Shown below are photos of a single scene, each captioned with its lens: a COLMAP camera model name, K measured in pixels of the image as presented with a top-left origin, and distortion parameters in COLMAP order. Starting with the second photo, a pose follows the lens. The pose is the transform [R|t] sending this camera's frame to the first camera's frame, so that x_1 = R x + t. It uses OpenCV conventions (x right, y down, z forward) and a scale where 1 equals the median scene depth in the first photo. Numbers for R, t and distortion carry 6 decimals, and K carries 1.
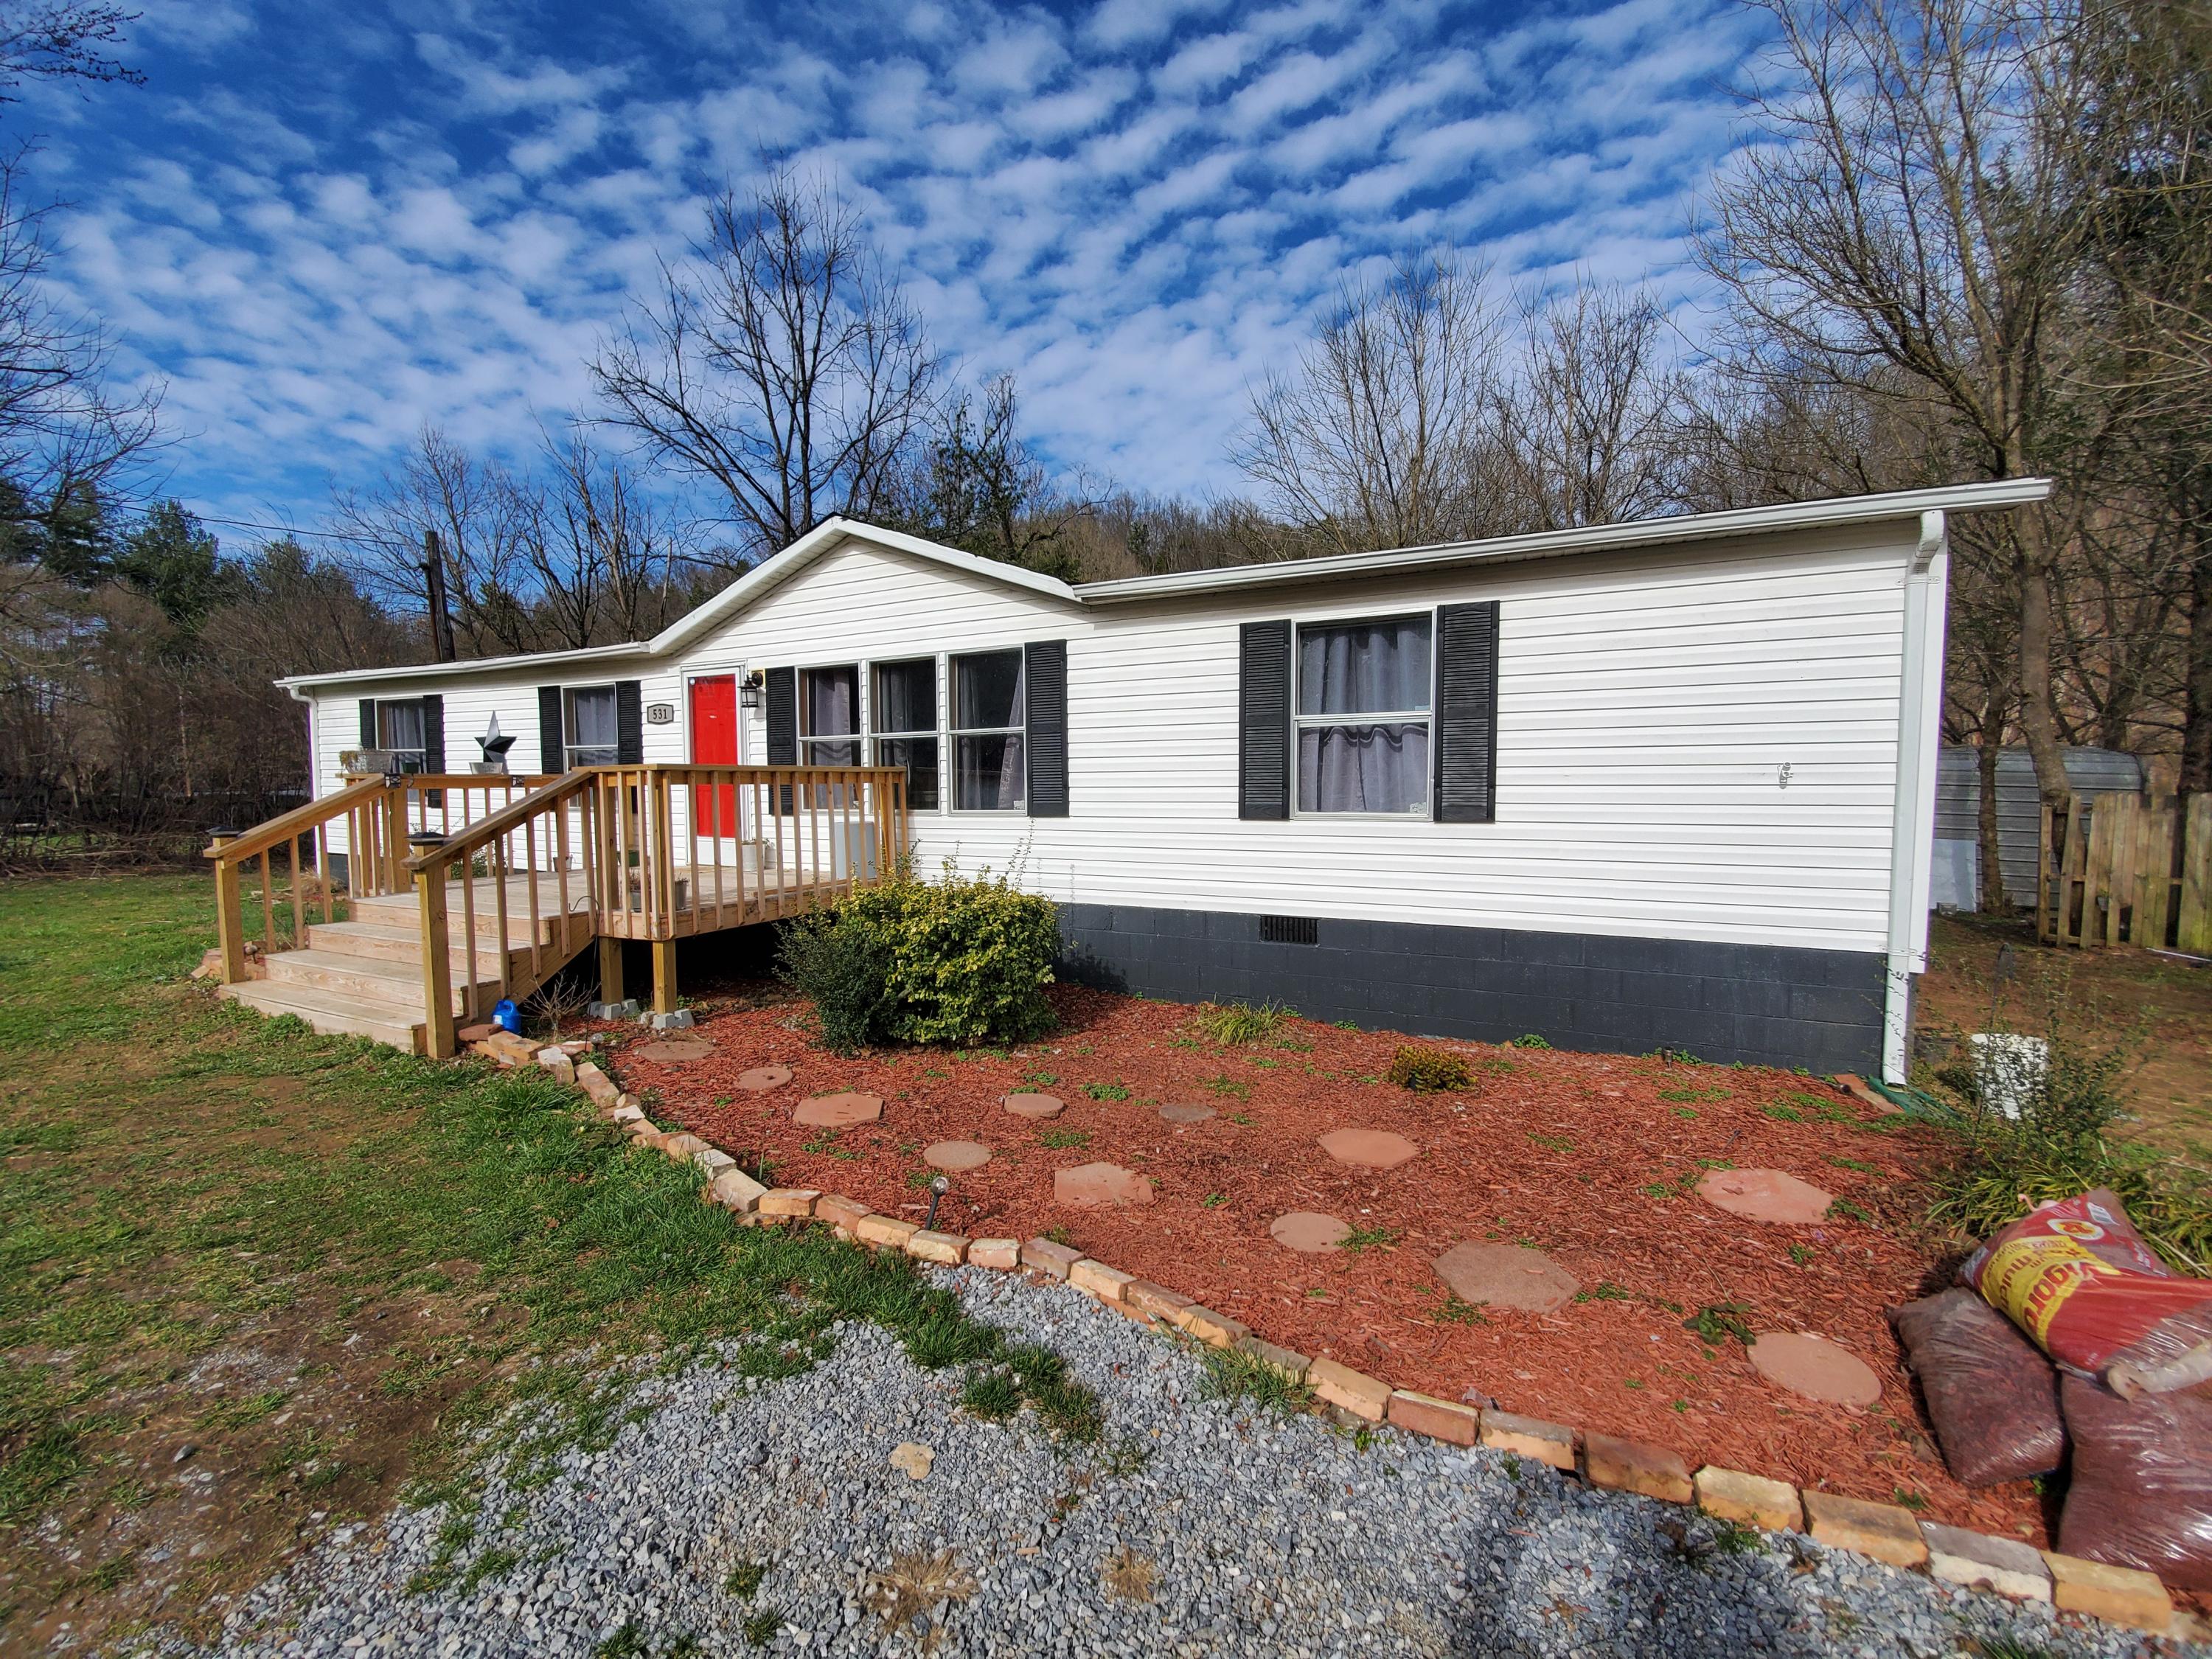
lens RADIAL K [[867.8, 0, 1116.4], [0, 867.8, 840.6], [0, 0, 1]] dist [0.009836, -0.013878]
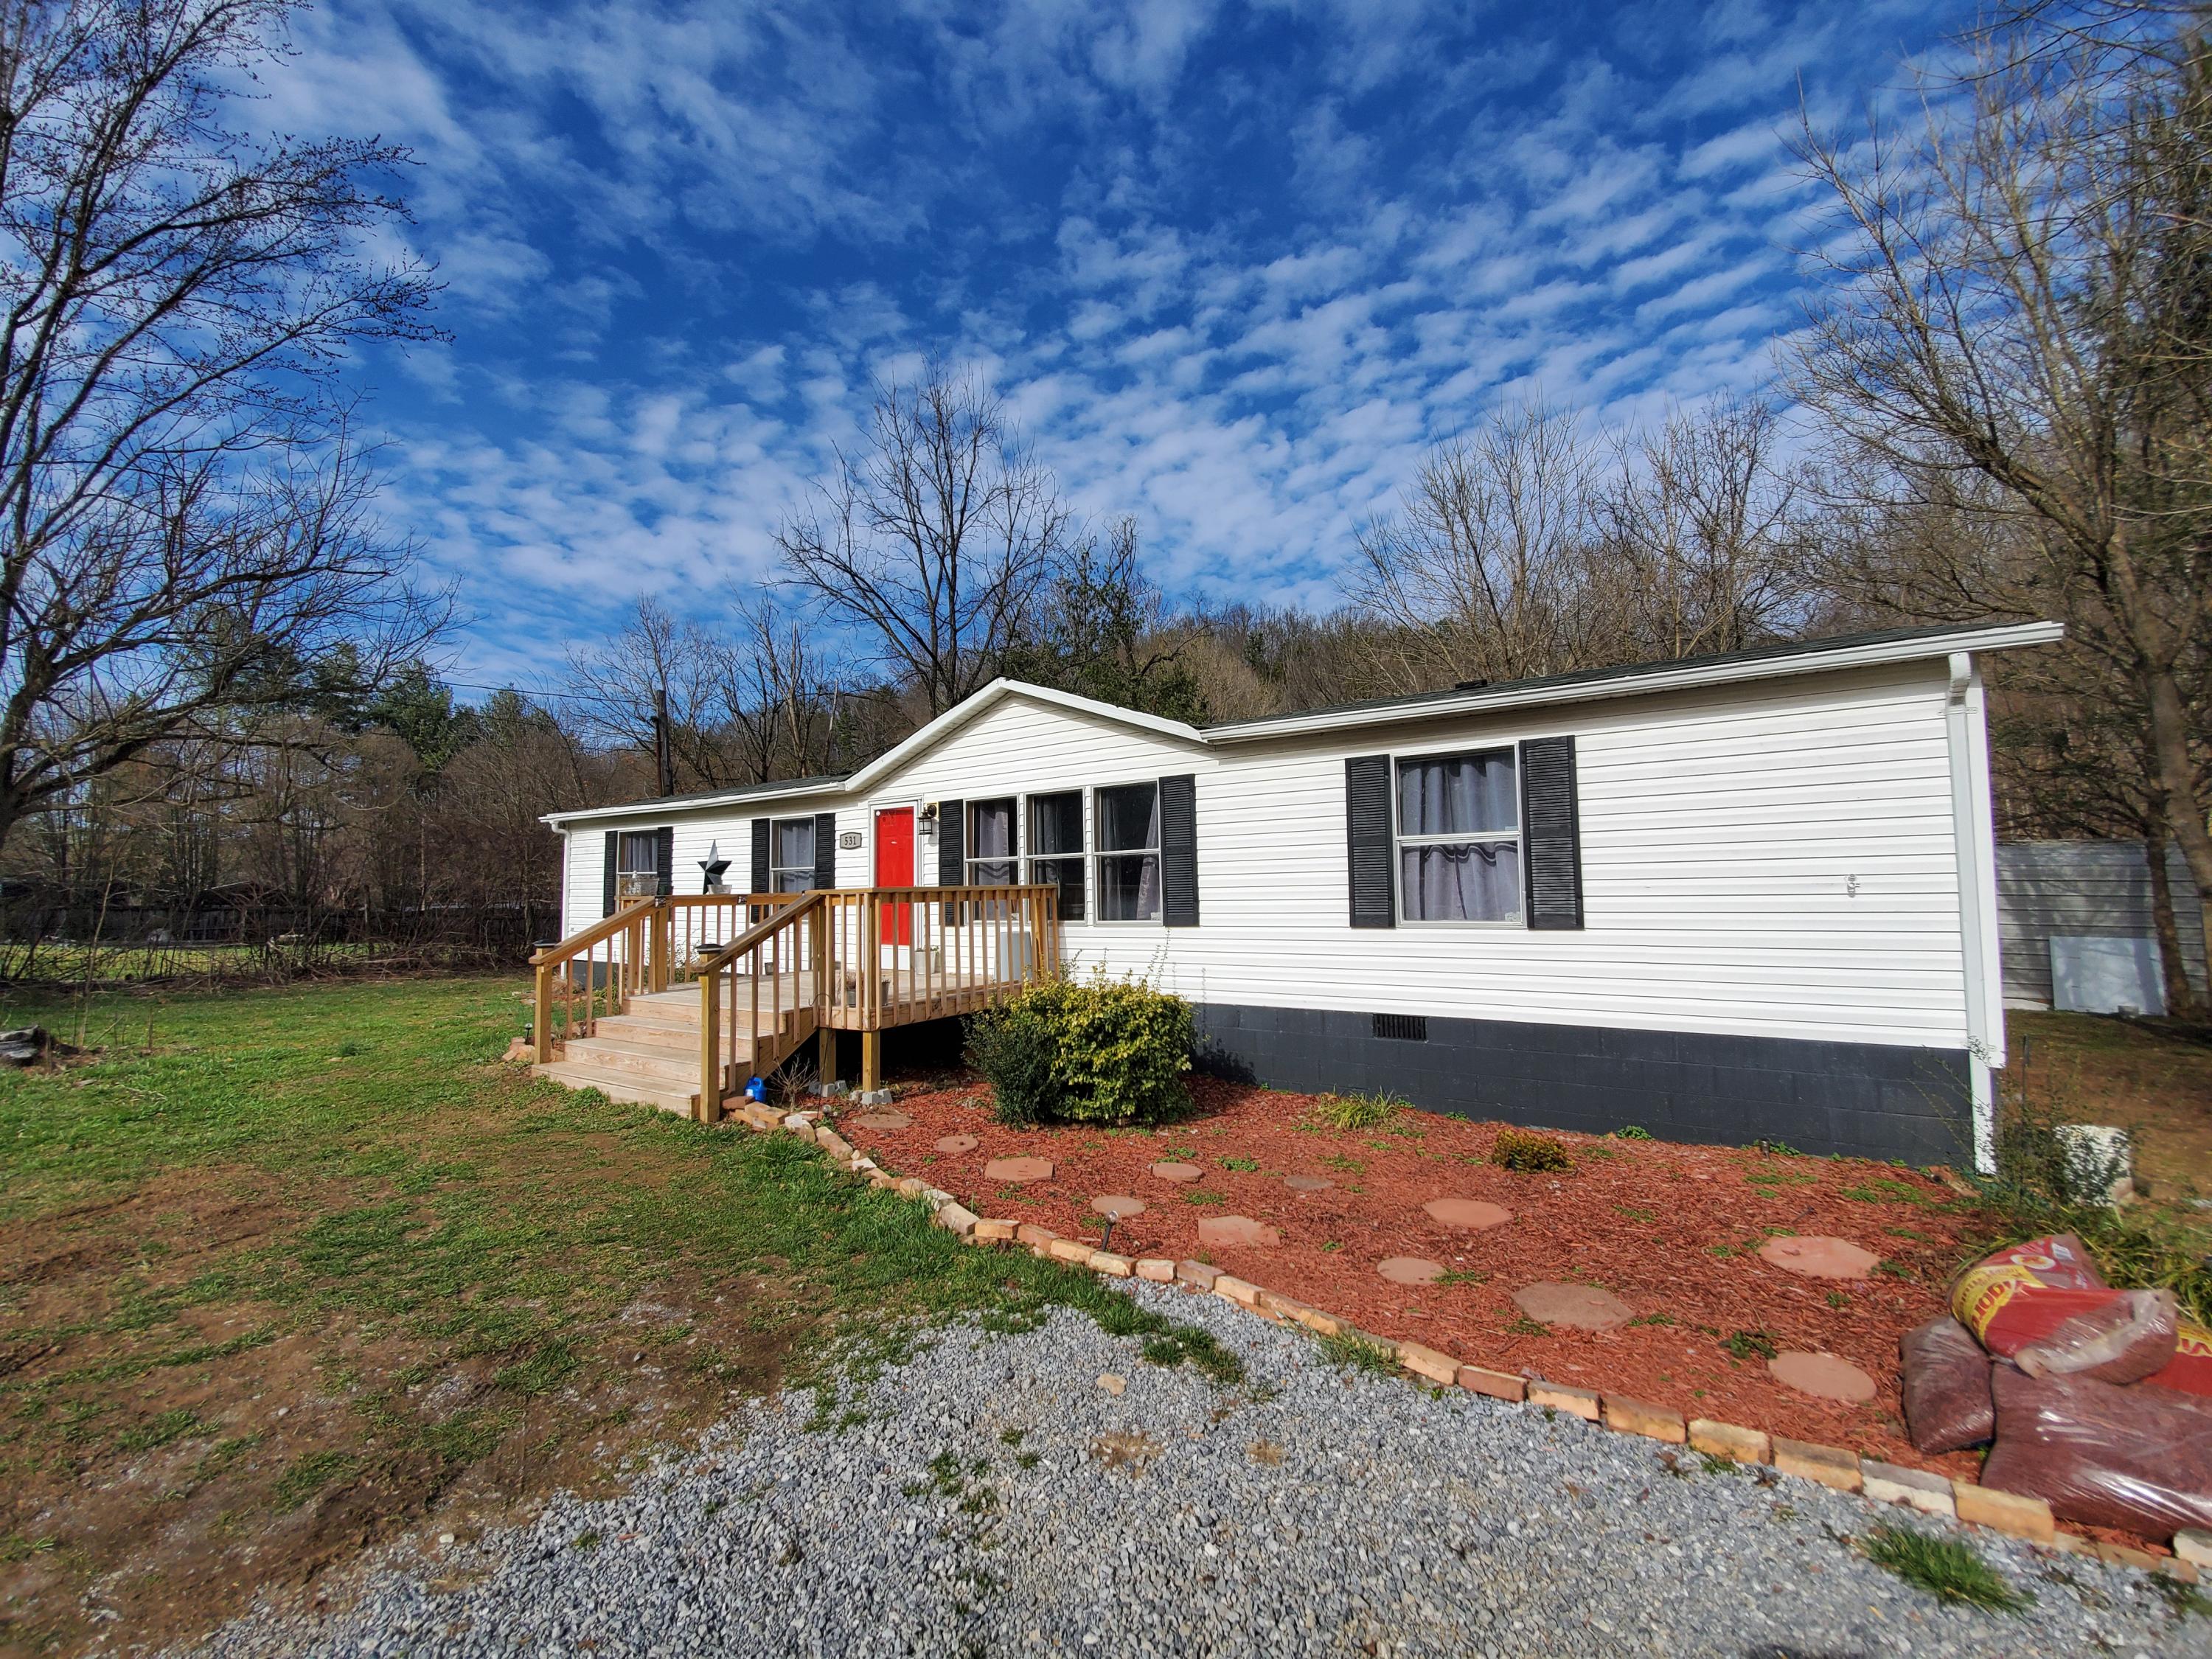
lens RADIAL K [[867.8, 0, 1116.4], [0, 867.8, 840.6], [0, 0, 1]] dist [0.009836, -0.013878]
pose [[0.990258, -0.021602, -0.137560, -0.003620], [0.005064, 0.992827, -0.119451, -0.004274], [0.139154, 0.117591, 0.983264, -0.213403]]
